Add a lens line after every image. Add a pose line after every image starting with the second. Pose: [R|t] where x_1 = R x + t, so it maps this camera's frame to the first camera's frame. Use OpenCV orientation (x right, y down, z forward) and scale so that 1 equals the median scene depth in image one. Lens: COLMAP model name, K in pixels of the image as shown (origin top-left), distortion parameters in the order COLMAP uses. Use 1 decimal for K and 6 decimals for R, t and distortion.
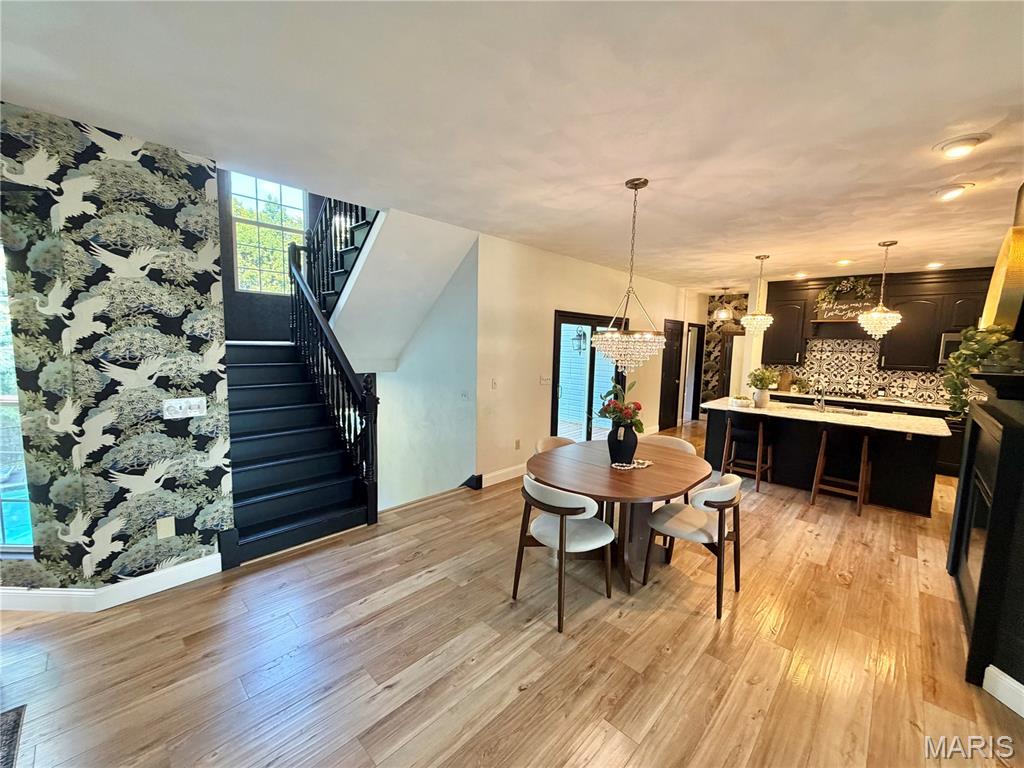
lens RADIAL K [[408.8, 0, 510.1], [0, 408.8, 384.8], [0, 0, 1]] dist [0.000118, 0.000431]
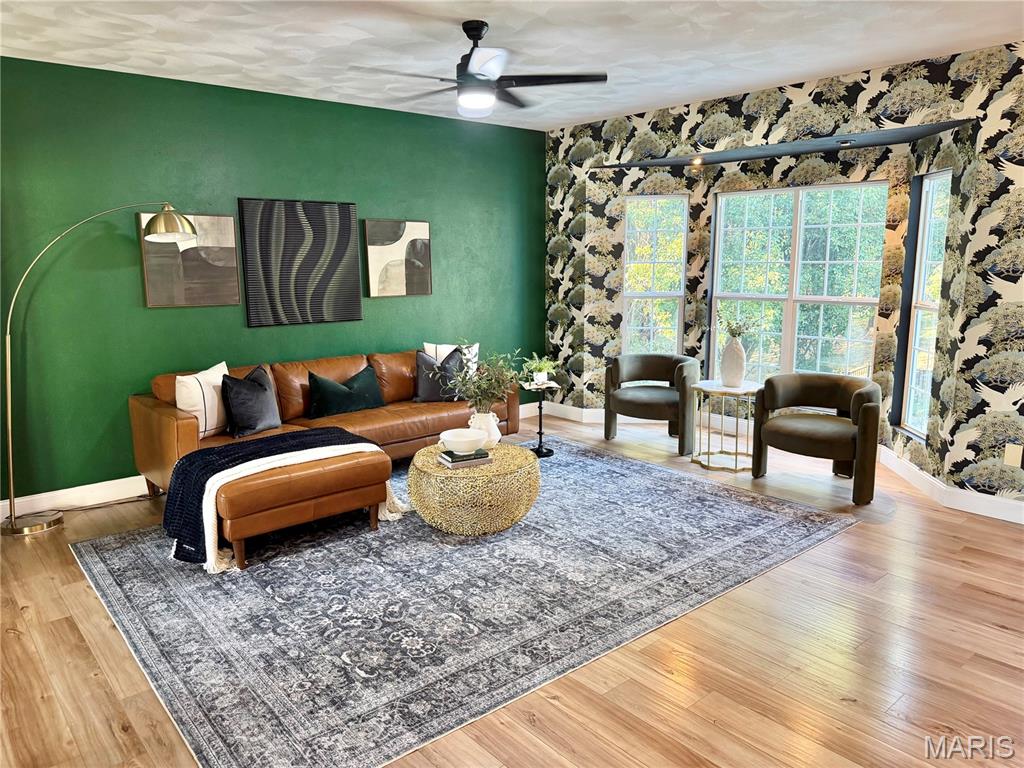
lens RADIAL K [[722.6, 0, 510.8], [0, 722.6, 384.5], [0, 0, 1]] dist [0.001058, -0.000139]
pose [[-0.088268, 0.155745, -0.983846, 0.932746], [-0.097931, 0.981559, 0.164169, 0.035414], [0.991271, 0.110840, -0.071388, -0.038908]]
